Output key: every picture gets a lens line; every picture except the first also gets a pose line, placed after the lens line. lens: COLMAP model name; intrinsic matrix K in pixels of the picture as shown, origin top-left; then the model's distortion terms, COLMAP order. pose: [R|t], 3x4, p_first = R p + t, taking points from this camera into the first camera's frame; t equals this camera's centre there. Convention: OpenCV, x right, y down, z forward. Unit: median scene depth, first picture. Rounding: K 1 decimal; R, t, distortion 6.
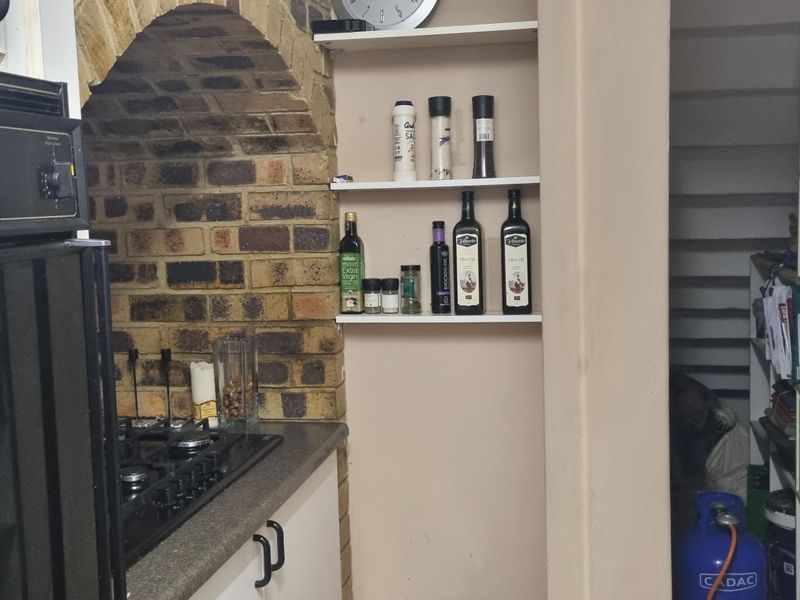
lens RADIAL K [[997.3, 0, 399.3], [0, 997.3, 295.6], [0, 0, 1]] dist [0.040069, 0.000000]
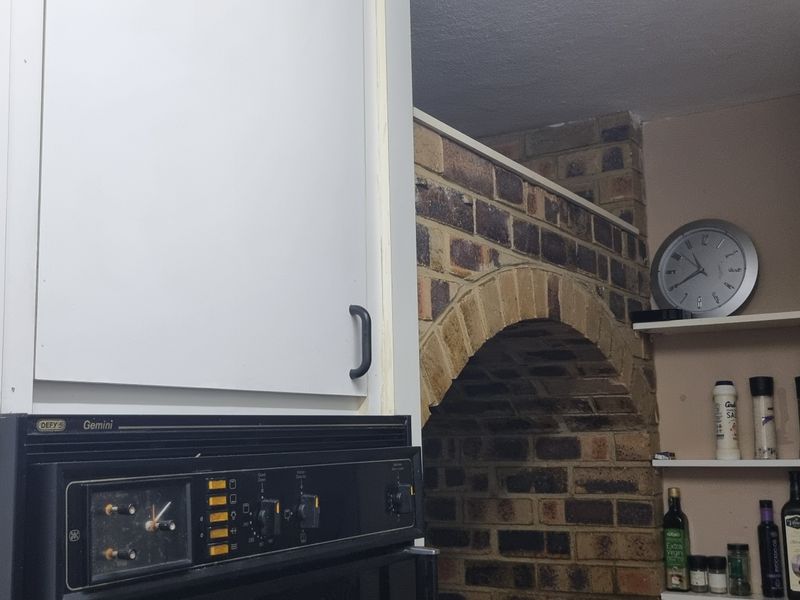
lens RADIAL K [[997.3, 0, 396.3], [0, 997.3, 303.7], [0, 0, 1]] dist [0.040069, 0.000000]
pose [[0.941710, -0.037284, -0.334353, 0.034878], [-0.036409, 0.976708, -0.211460, -0.041063], [0.334450, 0.211308, 0.918418, -0.085251]]
